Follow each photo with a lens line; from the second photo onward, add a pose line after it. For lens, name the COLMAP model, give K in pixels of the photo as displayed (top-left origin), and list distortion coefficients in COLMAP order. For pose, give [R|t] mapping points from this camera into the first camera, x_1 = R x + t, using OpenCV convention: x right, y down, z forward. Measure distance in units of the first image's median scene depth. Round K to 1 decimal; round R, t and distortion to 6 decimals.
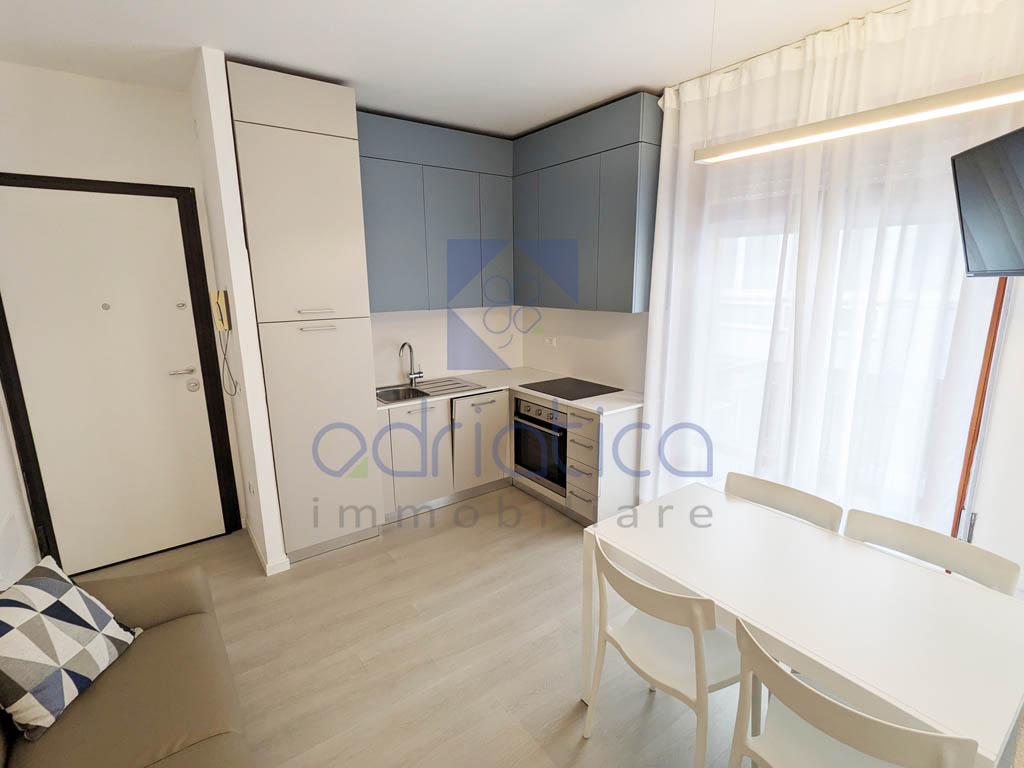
lens RADIAL K [[491.4, 0, 515.1], [0, 491.4, 381.8], [0, 0, 1]] dist [-0.001172, -0.000167]
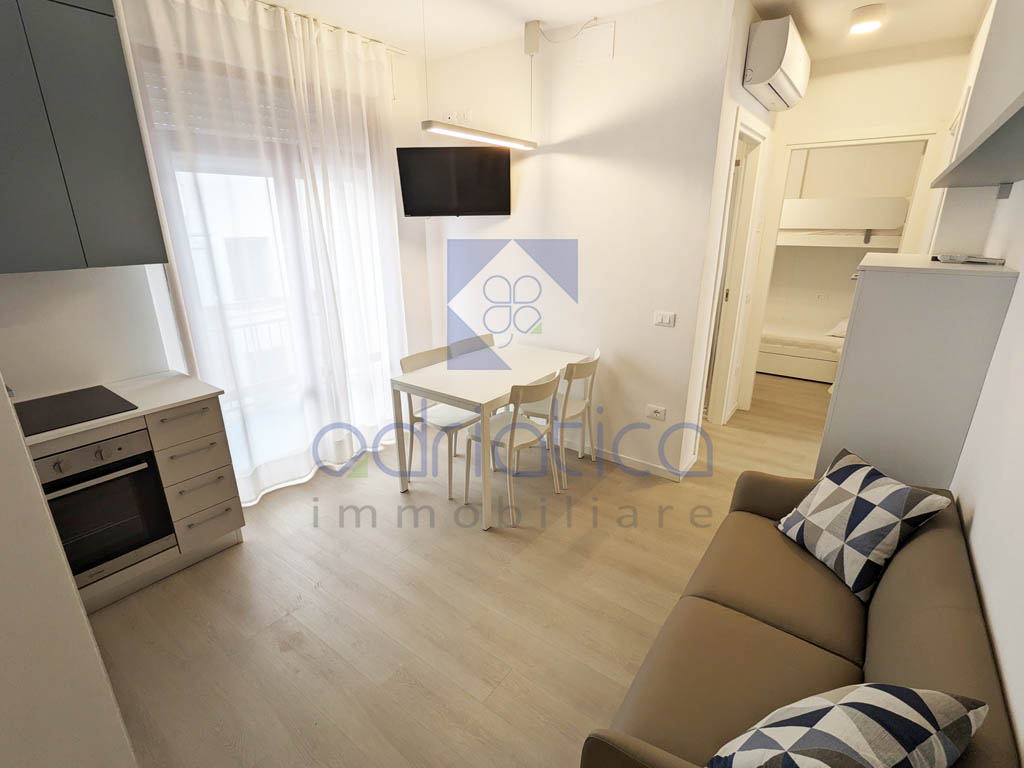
lens RADIAL K [[491.4, 0, 515.1], [0, 491.4, 381.8], [0, 0, 1]] dist [-0.001172, -0.000167]
pose [[-0.290151, -0.295023, 0.910370, -0.652043], [0.205854, 0.909783, 0.360442, -0.133866], [-0.934578, 0.291986, -0.203243, 0.693020]]
